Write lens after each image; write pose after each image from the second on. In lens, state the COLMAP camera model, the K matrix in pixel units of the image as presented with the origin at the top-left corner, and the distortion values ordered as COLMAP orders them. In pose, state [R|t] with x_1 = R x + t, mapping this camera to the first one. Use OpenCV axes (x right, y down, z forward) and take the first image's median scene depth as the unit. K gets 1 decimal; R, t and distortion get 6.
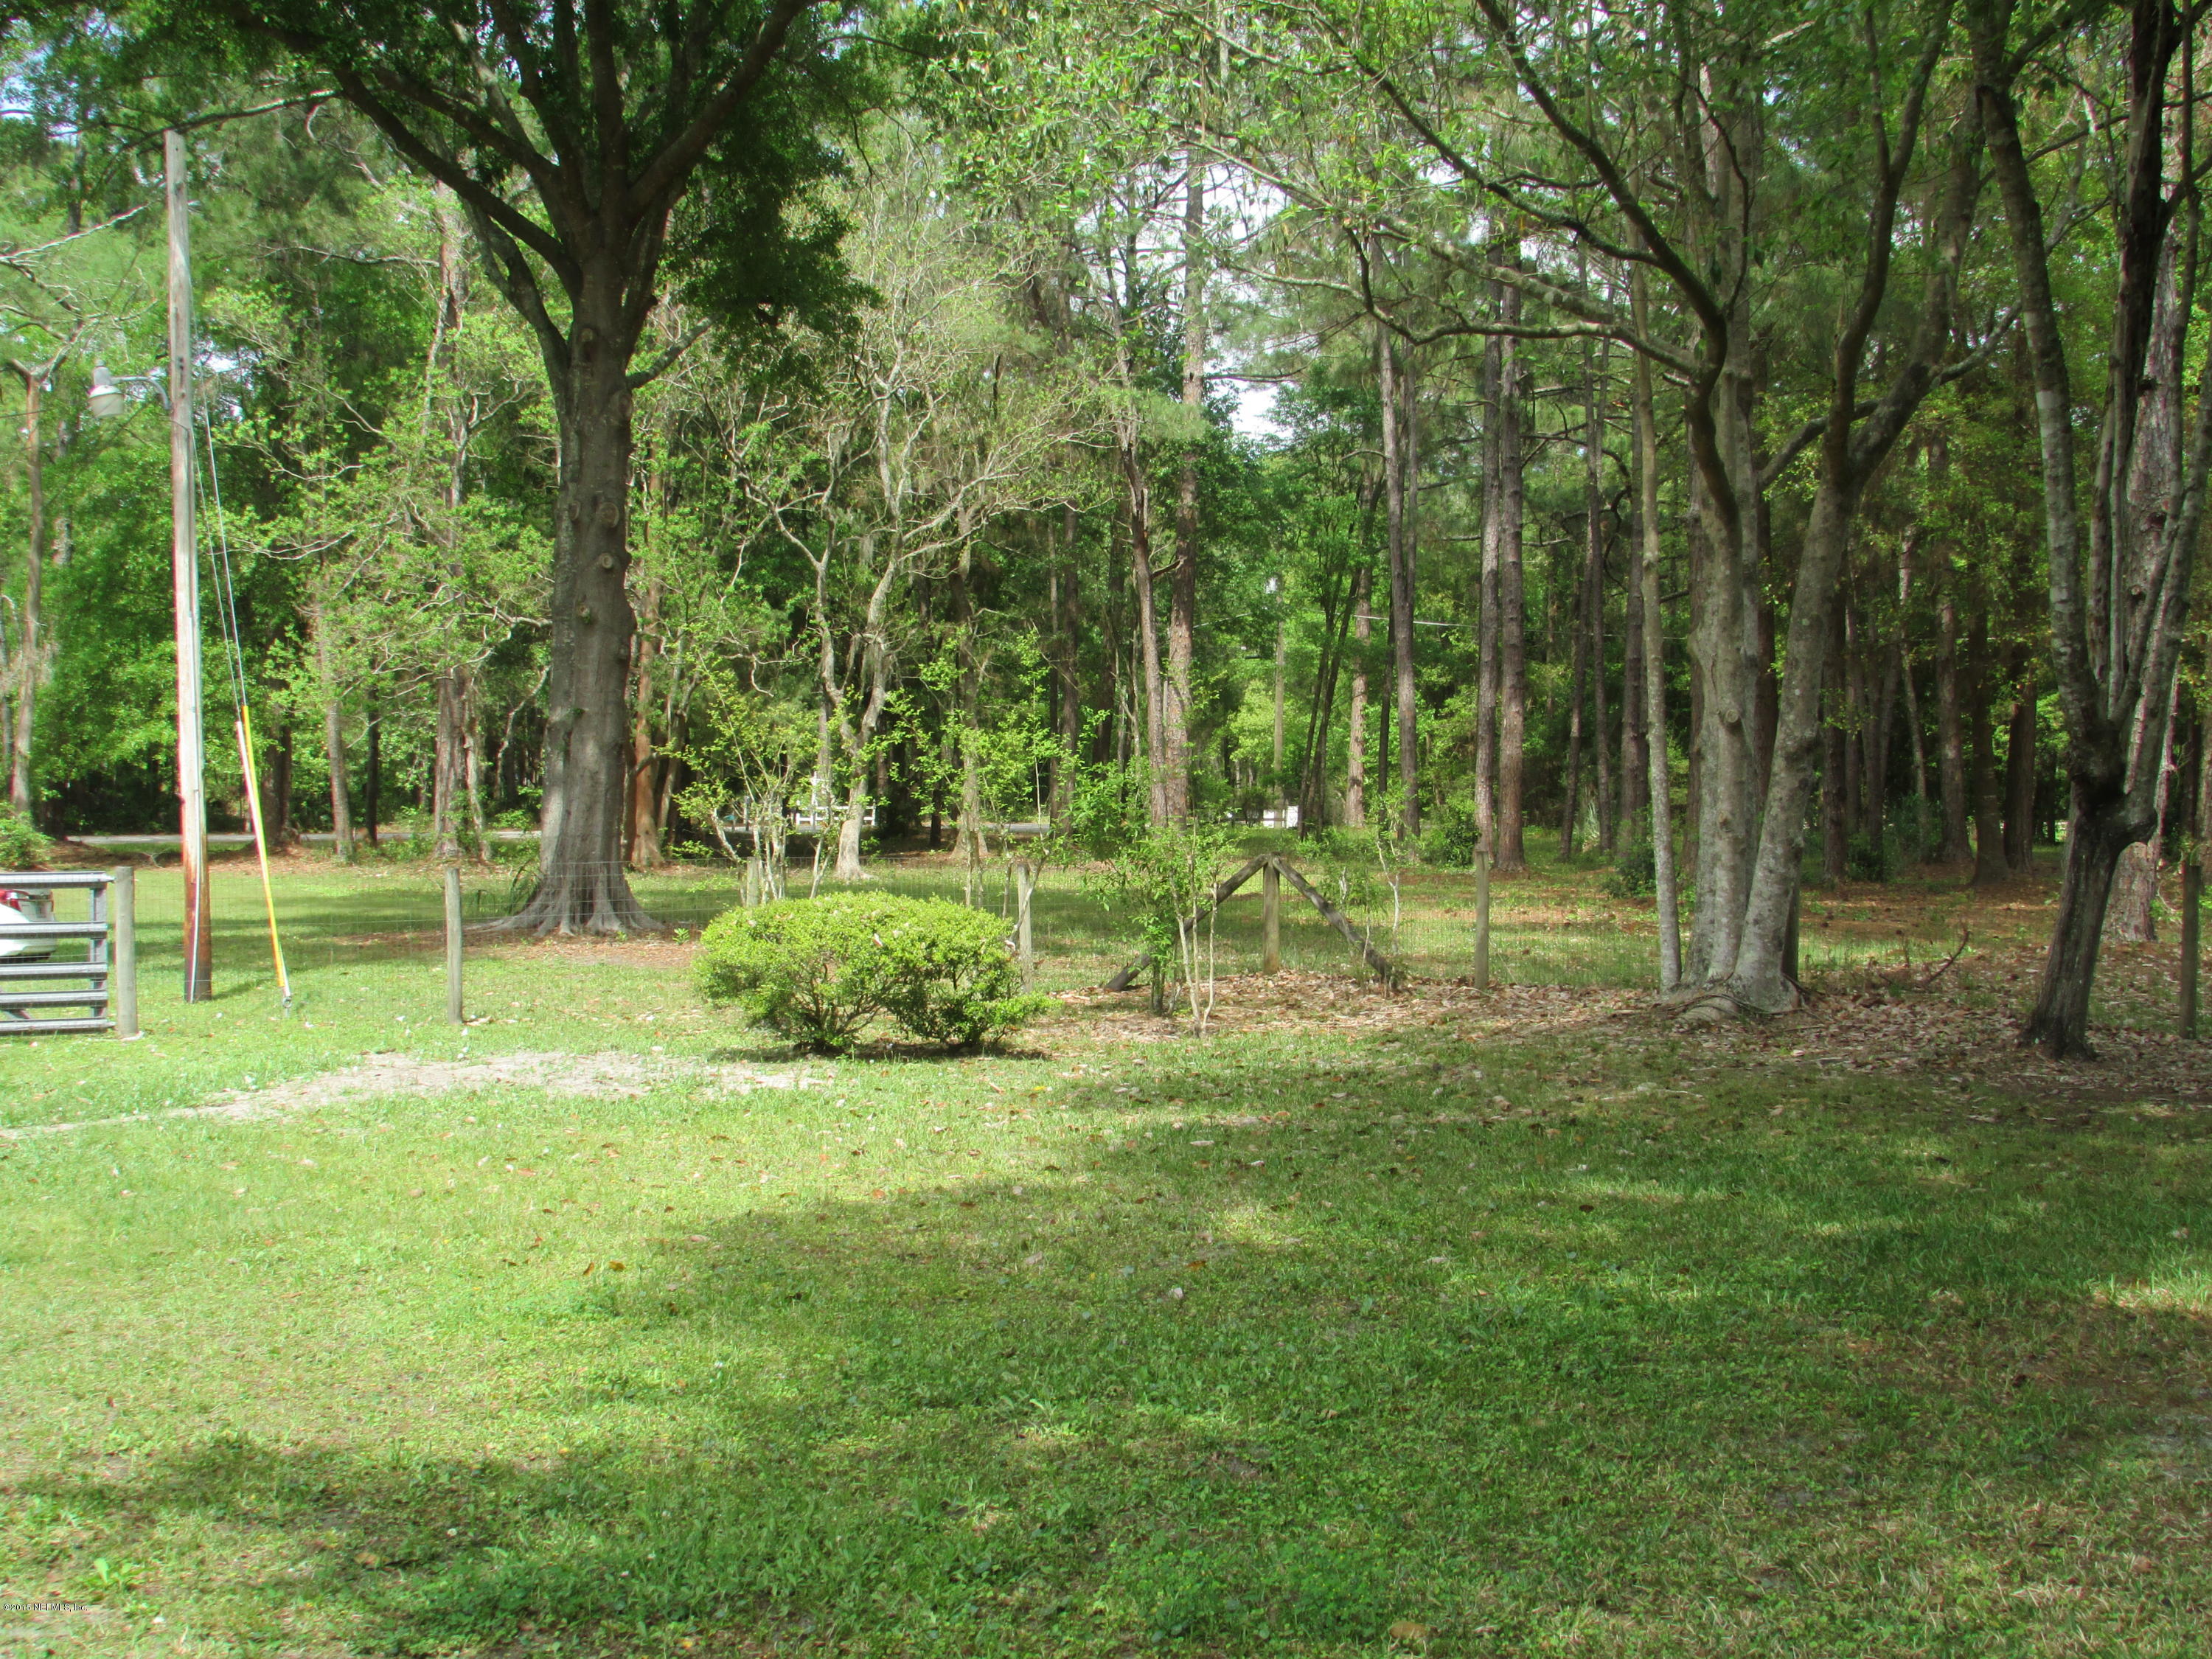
lens RADIAL K [[2868.6, 0, 1106.0], [0, 2868.6, 829.5], [0, 0, 1]] dist [-0.071985, 0.047275]
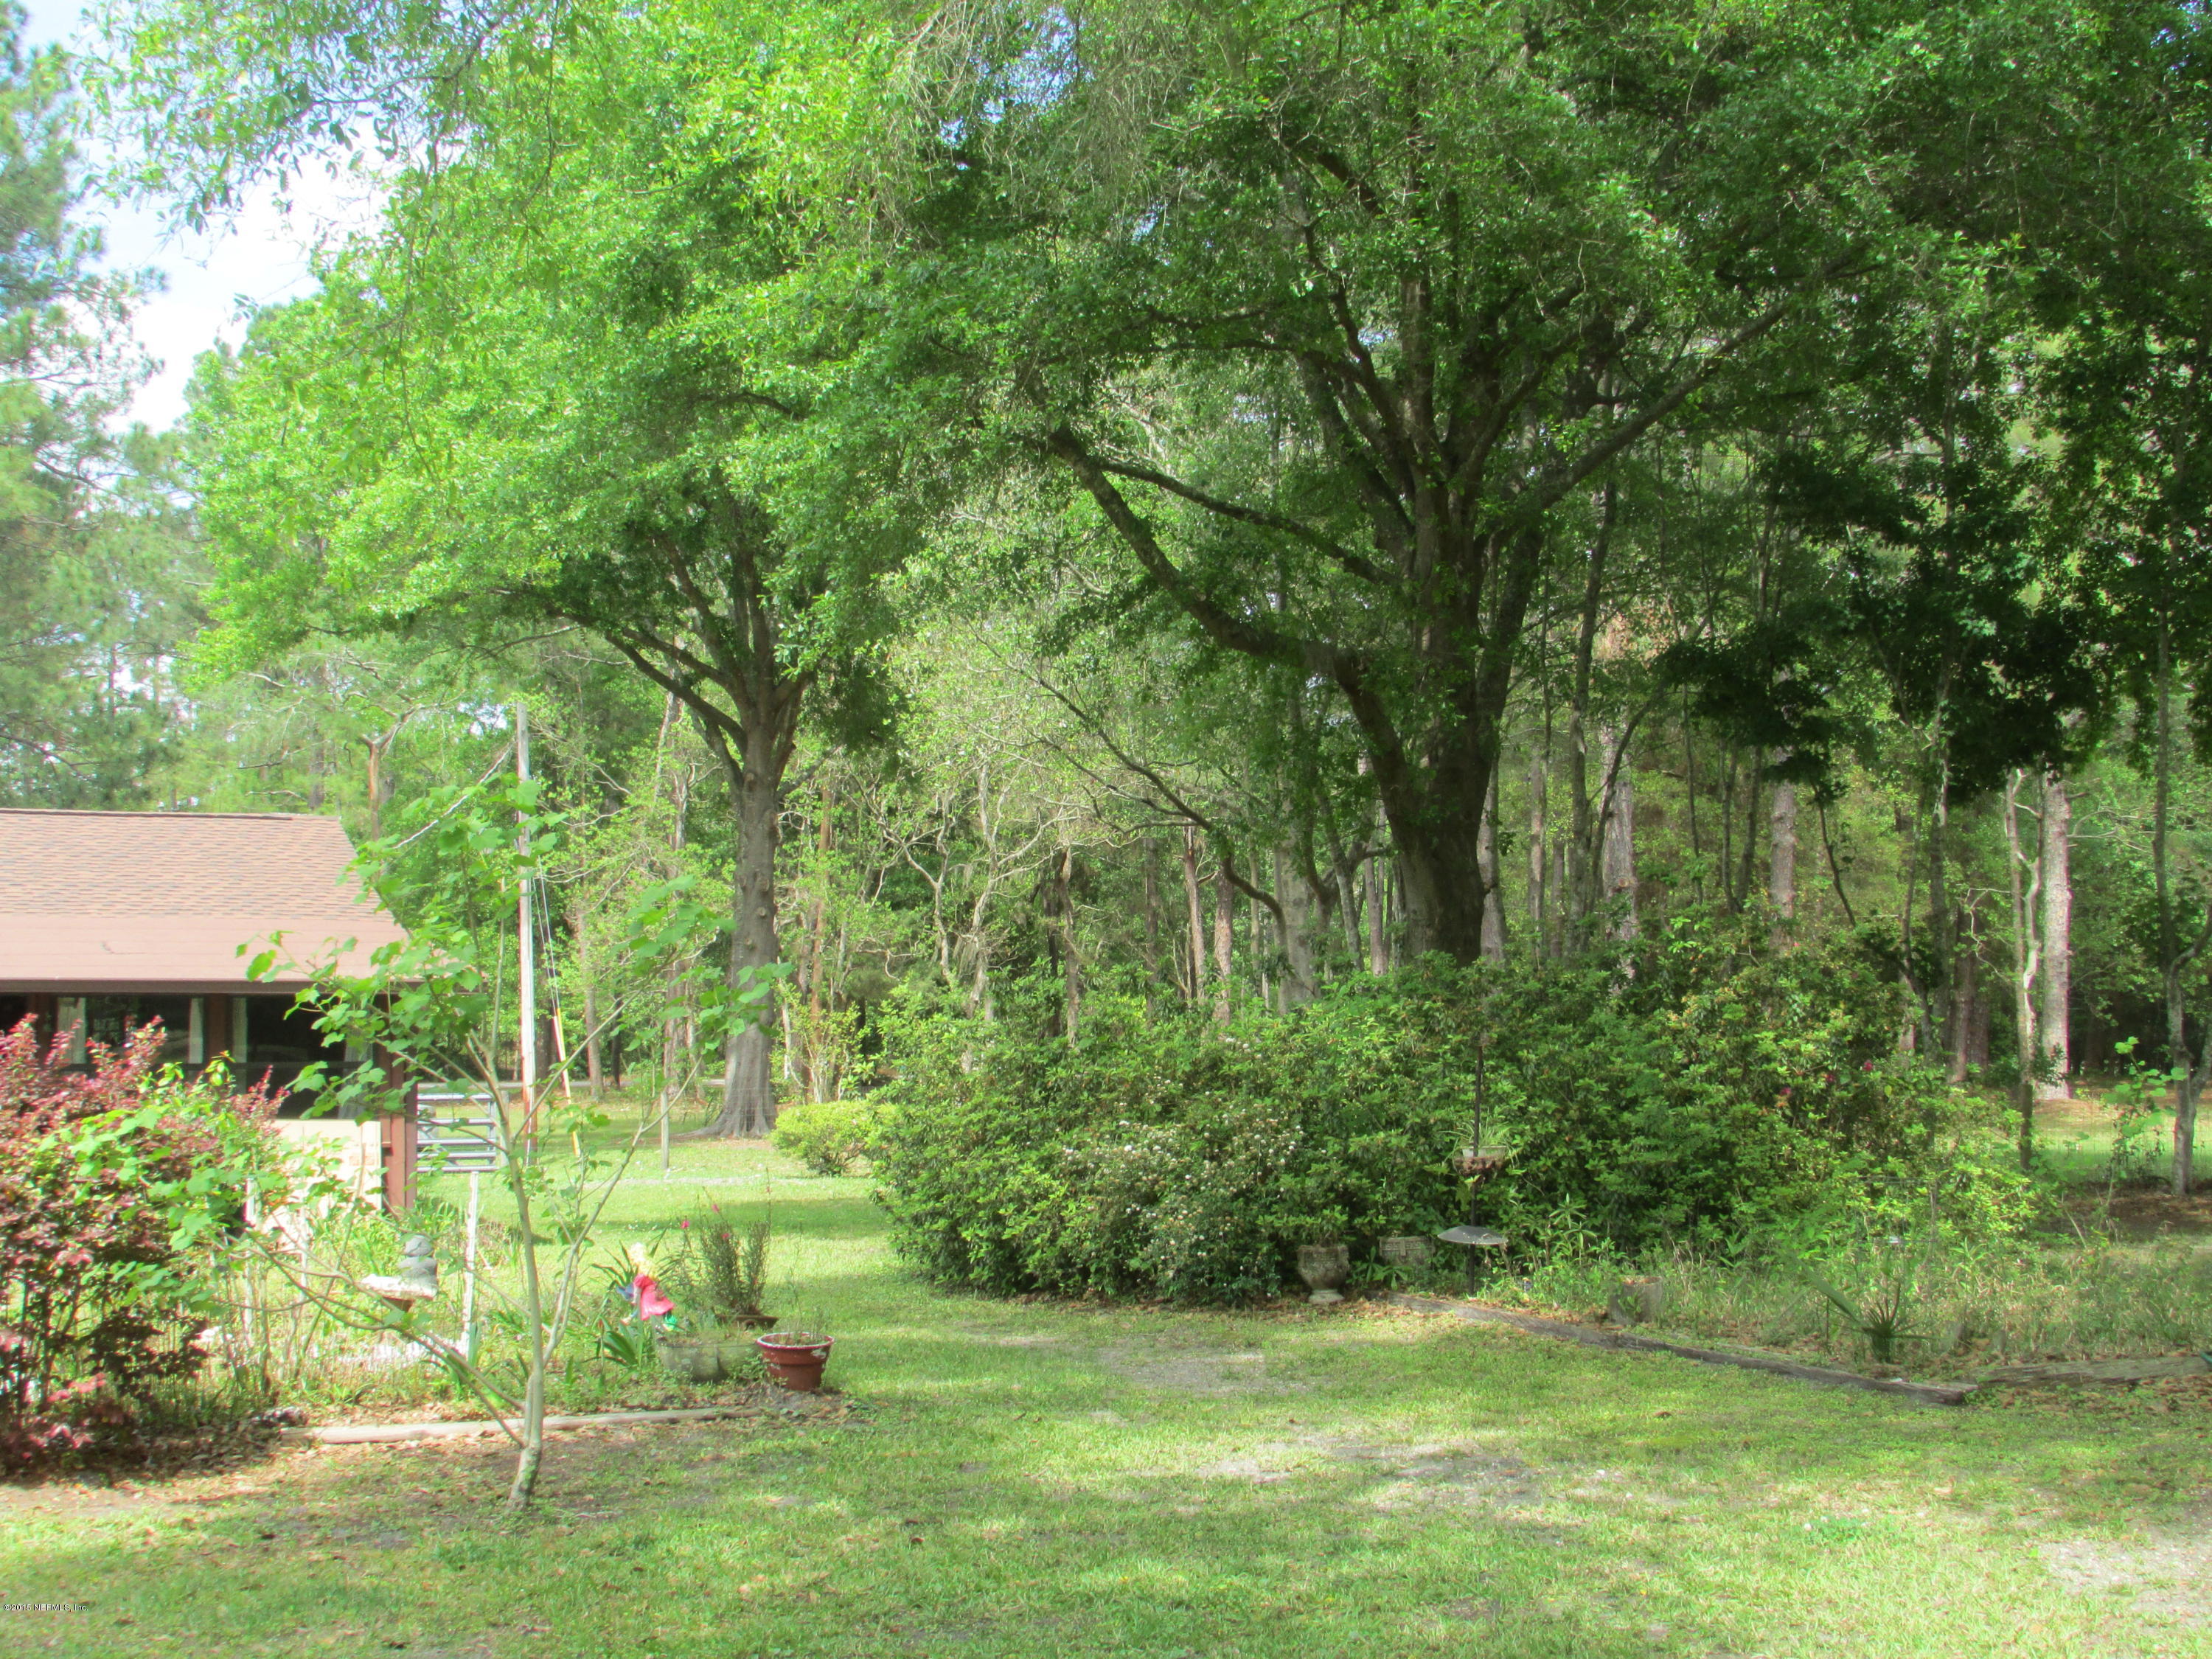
lens RADIAL K [[2868.6, 0, 1106.0], [0, 2868.6, 829.5], [0, 0, 1]] dist [-0.071985, 0.047275]
pose [[0.996620, -0.010567, -0.081473, 0.095929], [0.003342, 0.996088, -0.088301, 0.004176], [0.082088, 0.087731, 0.992756, -0.377869]]
